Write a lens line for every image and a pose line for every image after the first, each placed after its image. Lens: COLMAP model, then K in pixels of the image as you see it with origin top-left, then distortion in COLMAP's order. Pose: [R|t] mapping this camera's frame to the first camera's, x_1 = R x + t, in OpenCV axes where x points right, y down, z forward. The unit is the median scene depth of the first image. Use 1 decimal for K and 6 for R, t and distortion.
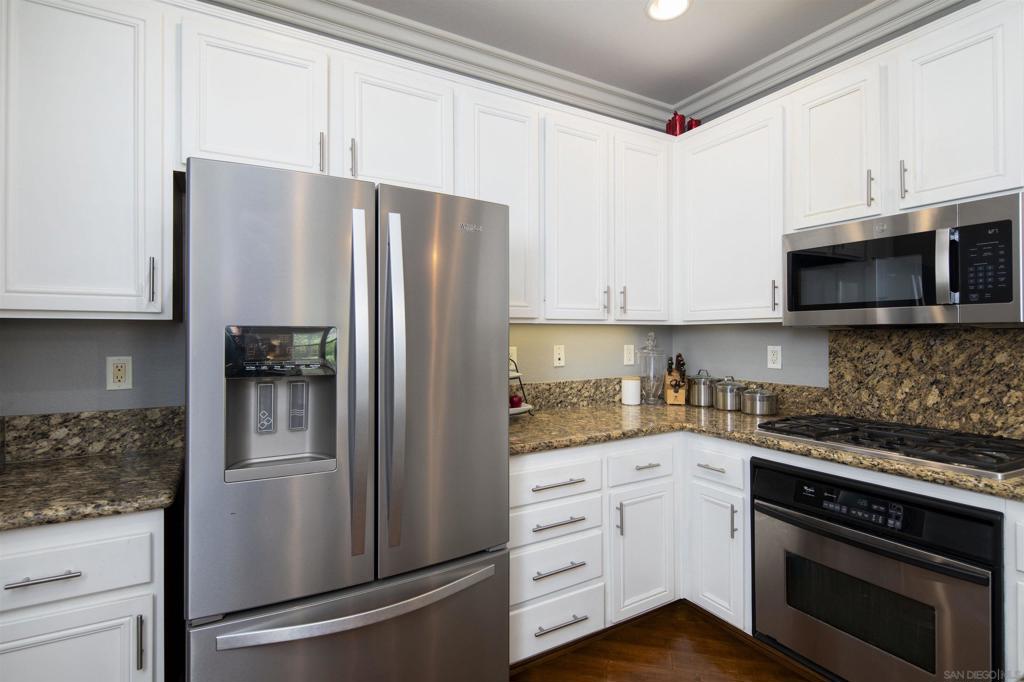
lens RADIAL K [[496.8, 0, 515.1], [0, 496.8, 333.5], [0, 0, 1]] dist [0.005422, -0.002779]
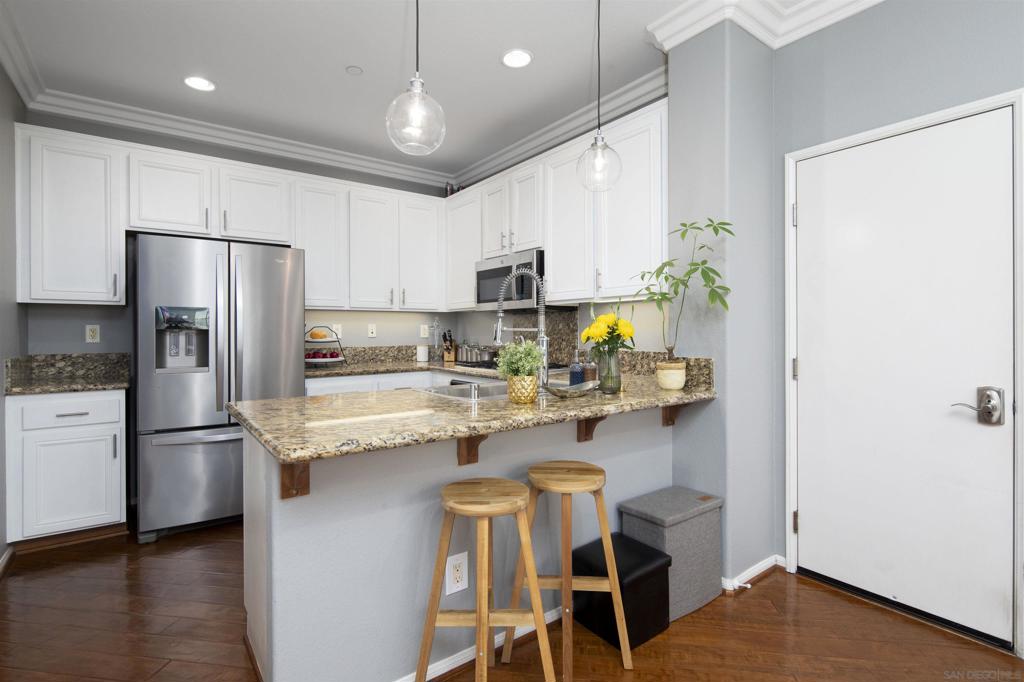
lens RADIAL K [[496.8, 0, 511.0], [0, 496.8, 331.4], [0, 0, 1]] dist [0.005422, -0.002779]
pose [[0.994007, -0.001027, 0.109311, 0.580697], [0.000522, 0.999989, 0.004652, 0.063794], [-0.109315, -0.004567, 0.993997, -1.063212]]
